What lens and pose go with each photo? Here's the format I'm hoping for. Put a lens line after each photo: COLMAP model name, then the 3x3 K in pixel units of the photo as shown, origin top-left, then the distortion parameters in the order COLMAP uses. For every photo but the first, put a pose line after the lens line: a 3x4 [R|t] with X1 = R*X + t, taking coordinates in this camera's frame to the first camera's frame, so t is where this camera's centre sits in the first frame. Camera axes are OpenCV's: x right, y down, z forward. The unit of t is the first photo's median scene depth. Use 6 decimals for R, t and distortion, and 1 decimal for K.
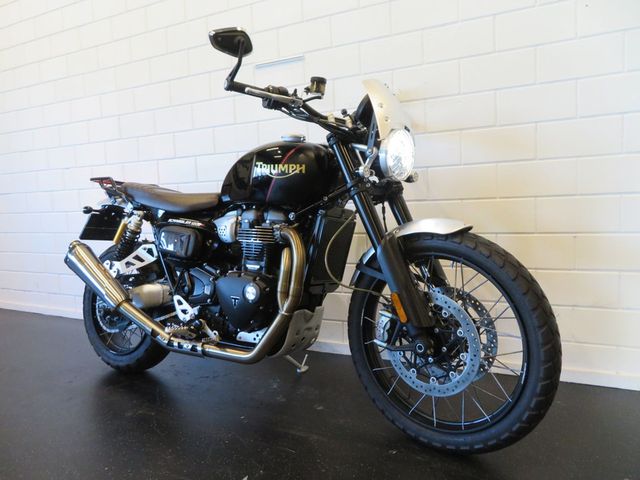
lens RADIAL K [[458.0, 0, 320.0], [0, 458.0, 240.0], [0, 0, 1]] dist [-0.005795, 0.001899]
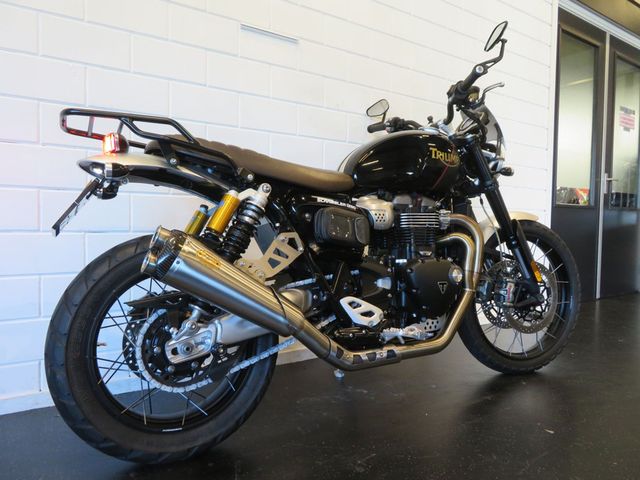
lens RADIAL K [[454.4, 0, 320.0], [0, 454.4, 240.0], [0, 0, 1]] dist [-0.004606, -0.002773]
pose [[0.485122, 0.006929, 0.874419, -1.061007], [0.049971, 0.998115, -0.035633, 0.053029], [-0.873018, 0.060982, 0.483861, 0.700978]]
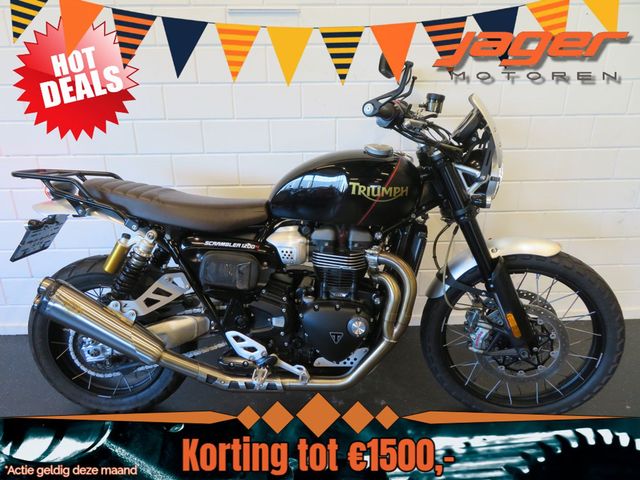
lens RADIAL K [[458.0, 0, 320.0], [0, 458.0, 240.0], [0, 0, 1]] dist [-0.005795, 0.001899]
pose [[0.875222, -0.133890, 0.464822, -0.571457], [0.013427, 0.967284, 0.253340, -0.268023], [-0.483534, -0.215487, 0.848387, 0.254502]]
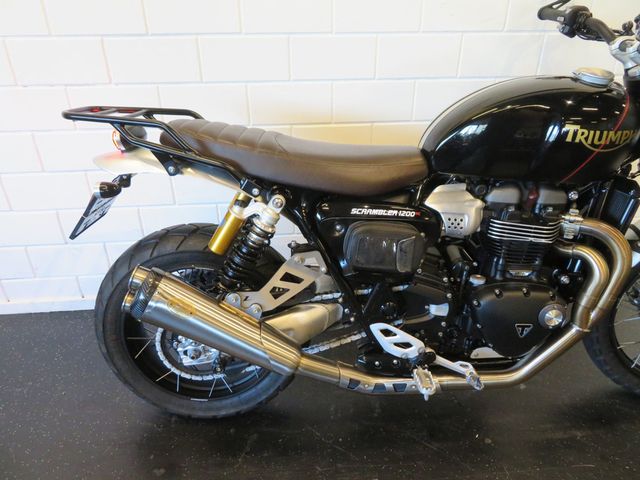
lens RADIAL K [[458.0, 0, 320.0], [0, 458.0, 240.0], [0, 0, 1]] dist [-0.005795, 0.001899]
pose [[0.844859, -0.224278, 0.485708, -0.710658], [0.013425, 0.916487, 0.399839, -0.261912], [-0.534820, -0.331287, 0.777313, 0.612184]]
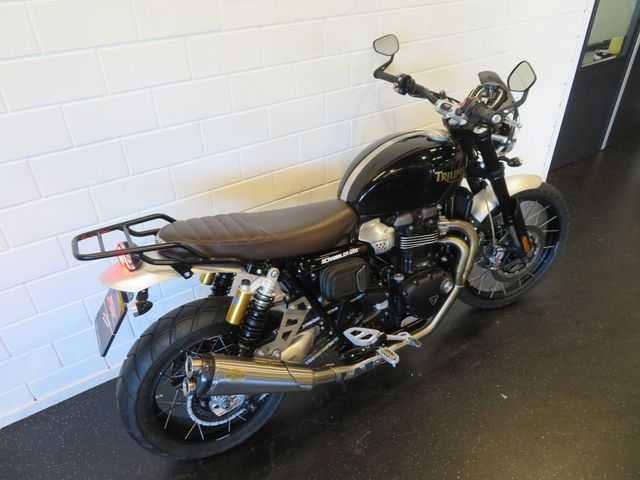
lens RADIAL K [[454.4, 0, 320.0], [0, 454.4, 240.0], [0, 0, 1]] dist [-0.004606, -0.002773]
pose [[0.488425, -0.454557, 0.744862, -0.987089], [0.083985, 0.874132, 0.478373, -0.497183], [-0.868555, -0.171091, 0.465123, 0.698083]]
